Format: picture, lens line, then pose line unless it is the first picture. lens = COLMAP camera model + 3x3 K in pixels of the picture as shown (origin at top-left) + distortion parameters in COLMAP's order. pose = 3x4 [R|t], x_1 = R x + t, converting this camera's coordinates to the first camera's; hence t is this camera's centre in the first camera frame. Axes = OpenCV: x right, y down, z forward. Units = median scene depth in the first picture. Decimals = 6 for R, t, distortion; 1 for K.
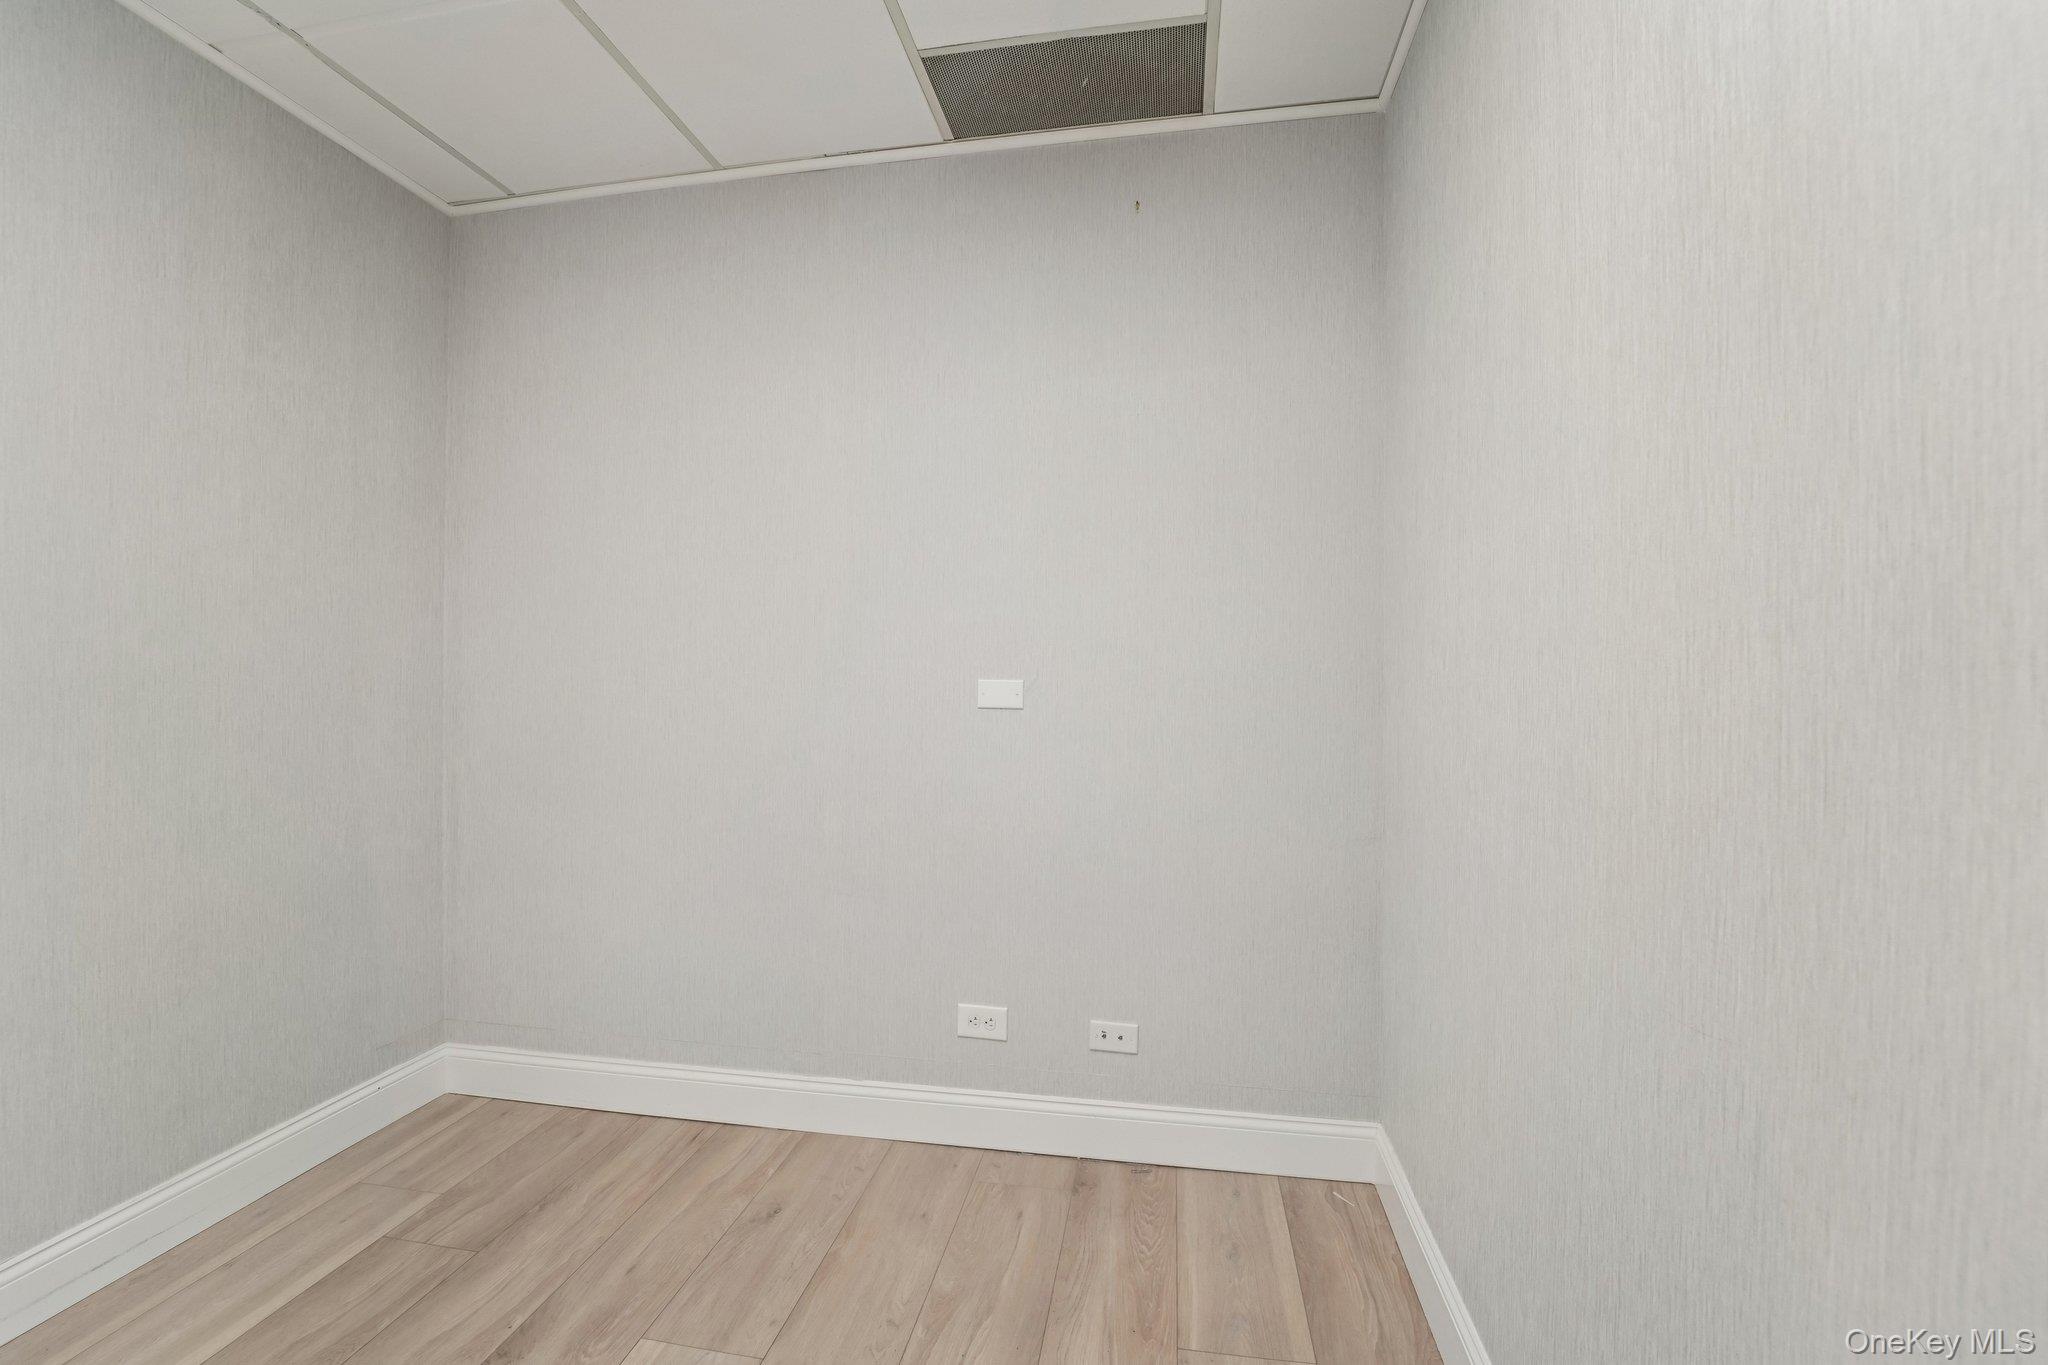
lens RADIAL K [[852.8, 0, 1019.4], [0, 852.8, 679.0], [0, 0, 1]] dist [-0.022317, 0.000496]
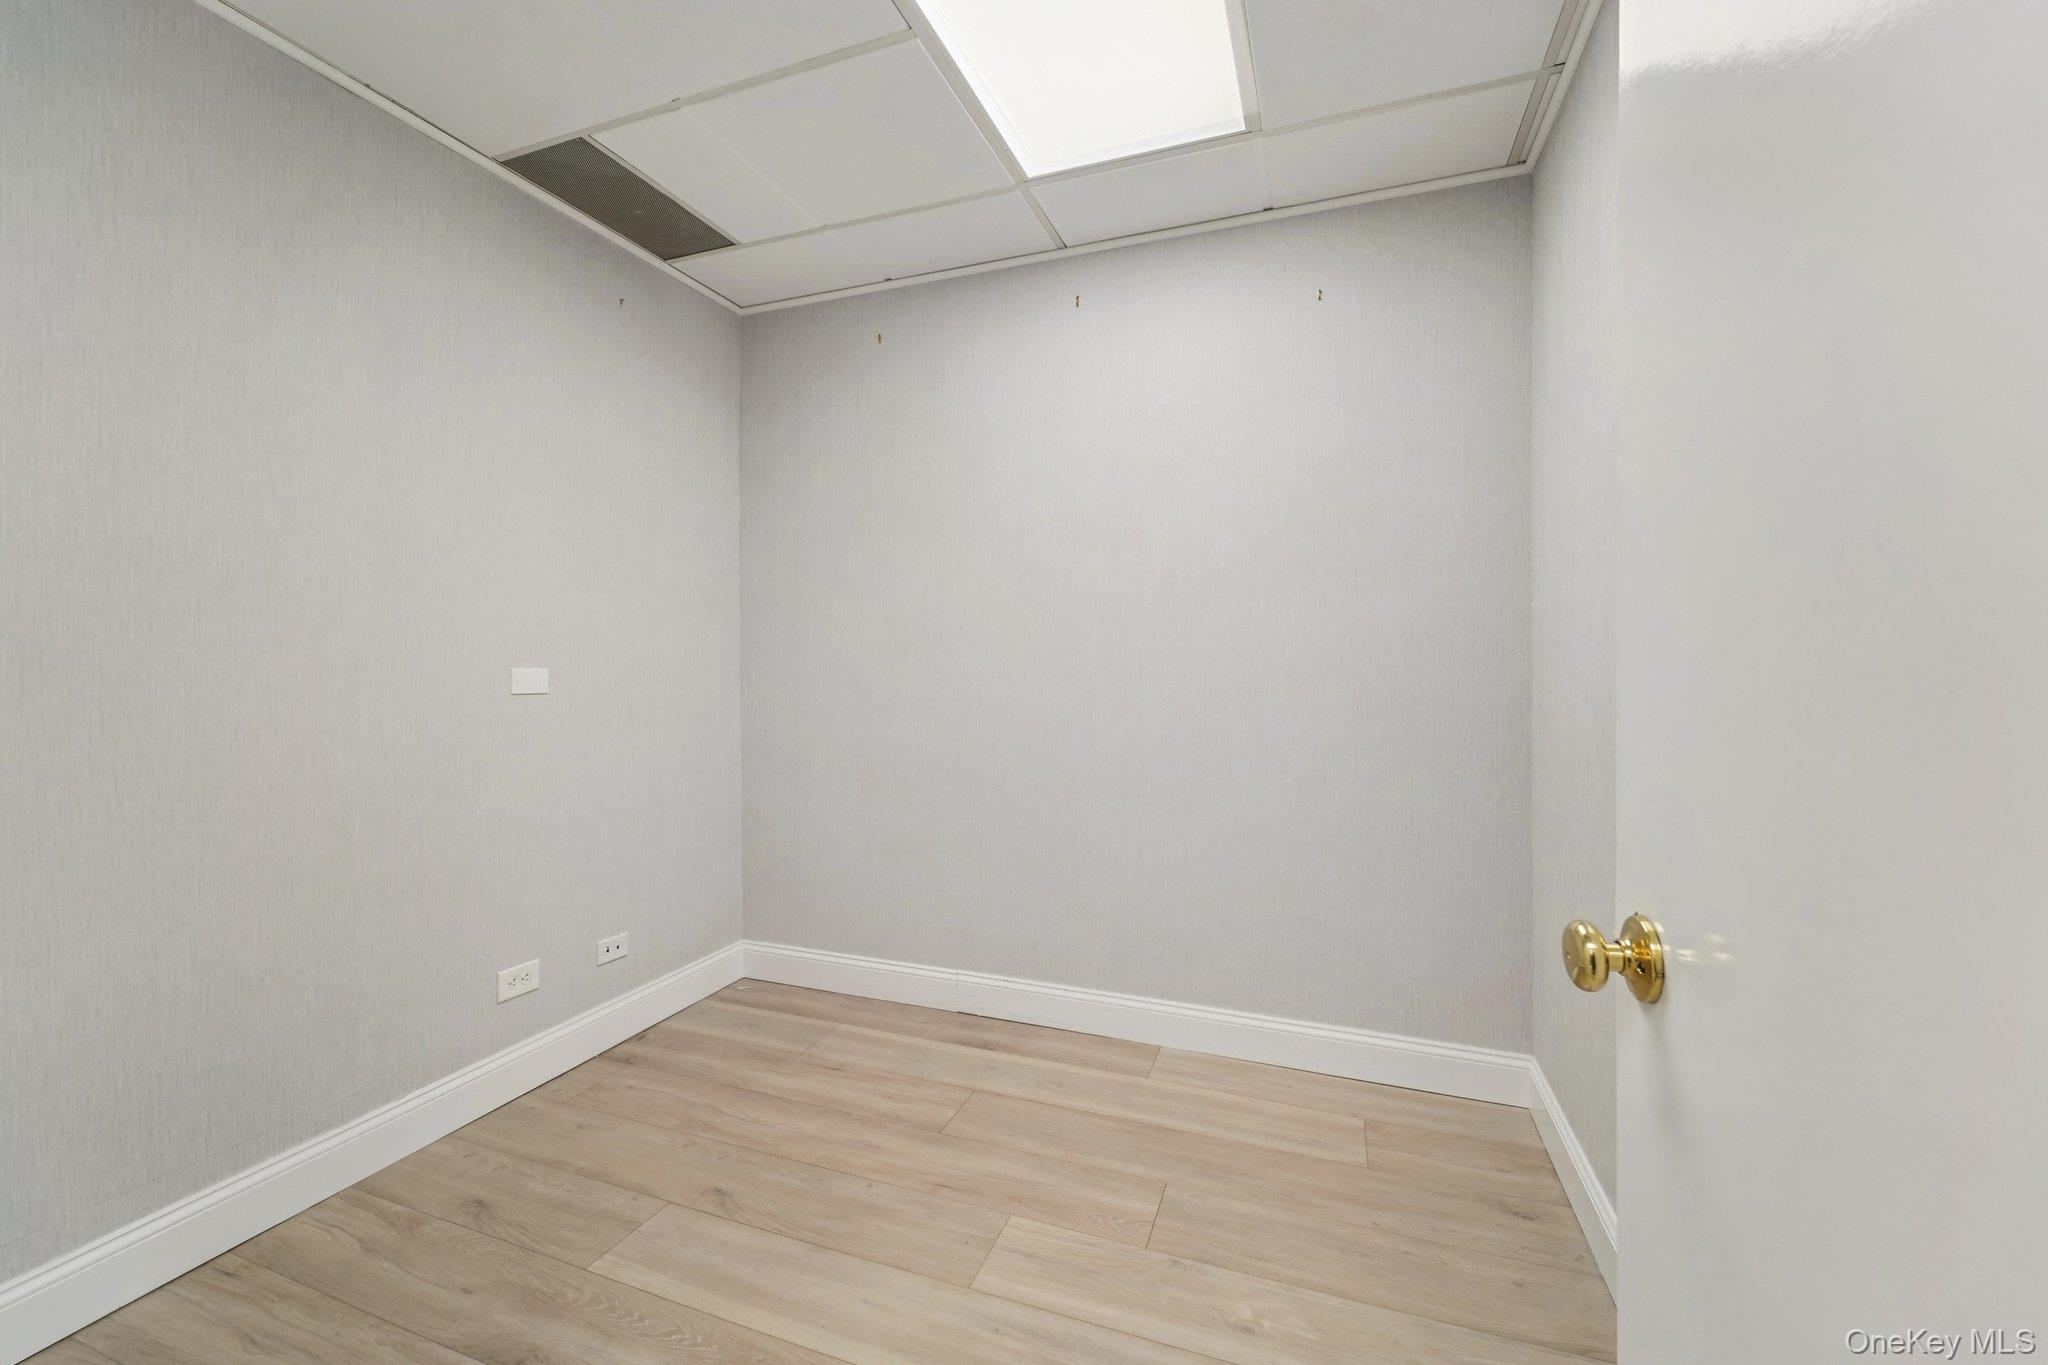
lens RADIAL K [[852.8, 0, 1019.4], [0, 852.8, 679.0], [0, 0, 1]] dist [-0.022317, 0.000496]
pose [[0.168514, -0.012180, 0.985624, -1.107701], [0.004024, 0.999924, 0.011669, 0.004300], [-0.985691, 0.002000, 0.168550, 0.196464]]
